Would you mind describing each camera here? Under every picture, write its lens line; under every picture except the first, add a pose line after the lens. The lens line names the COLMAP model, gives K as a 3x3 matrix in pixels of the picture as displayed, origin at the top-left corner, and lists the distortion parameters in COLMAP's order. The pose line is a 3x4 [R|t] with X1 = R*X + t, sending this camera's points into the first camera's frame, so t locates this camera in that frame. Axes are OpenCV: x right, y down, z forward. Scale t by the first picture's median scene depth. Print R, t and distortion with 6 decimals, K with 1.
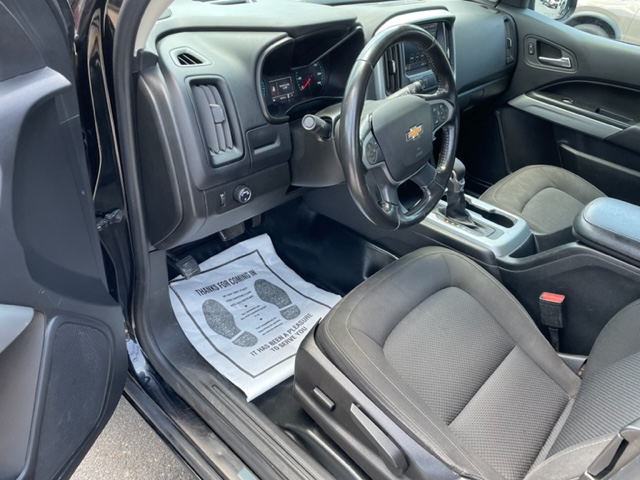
lens RADIAL K [[487.0, 0, 321.6], [0, 487.0, 237.3], [0, 0, 1]] dist [0.078985, -0.106727]
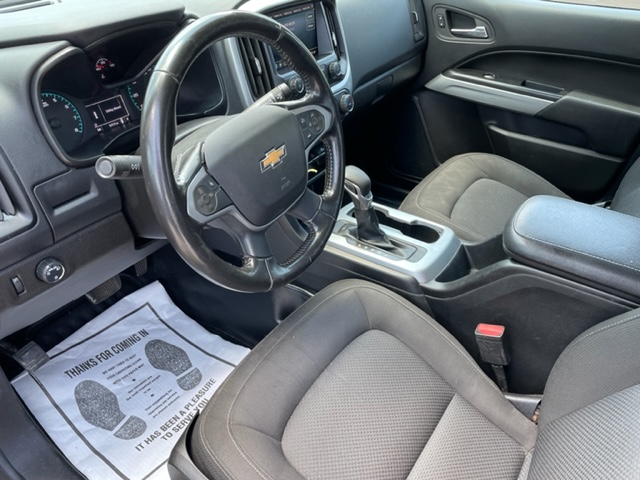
lens RADIAL K [[487.0, 0, 315.7], [0, 487.0, 244.3], [0, 0, 1]] dist [0.078985, -0.106727]
pose [[0.988435, -0.140586, 0.056841, 0.156244], [0.138771, 0.989716, 0.034719, -0.082832], [-0.061138, -0.026430, 0.997779, 0.212996]]
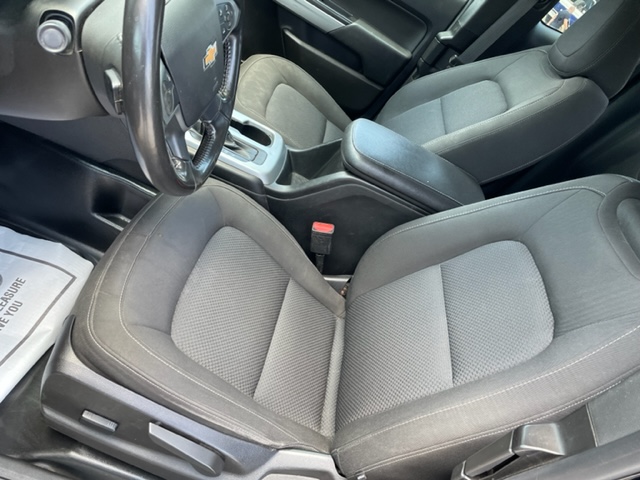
lens RADIAL K [[487.0, 0, 329.6], [0, 487.0, 236.0], [0, 0, 1]] dist [0.078985, -0.106727]
pose [[0.781257, -0.159021, 0.603614, -0.111923], [-0.031392, 0.955772, 0.292427, -0.144706], [-0.623420, -0.247409, 0.741712, 0.256963]]
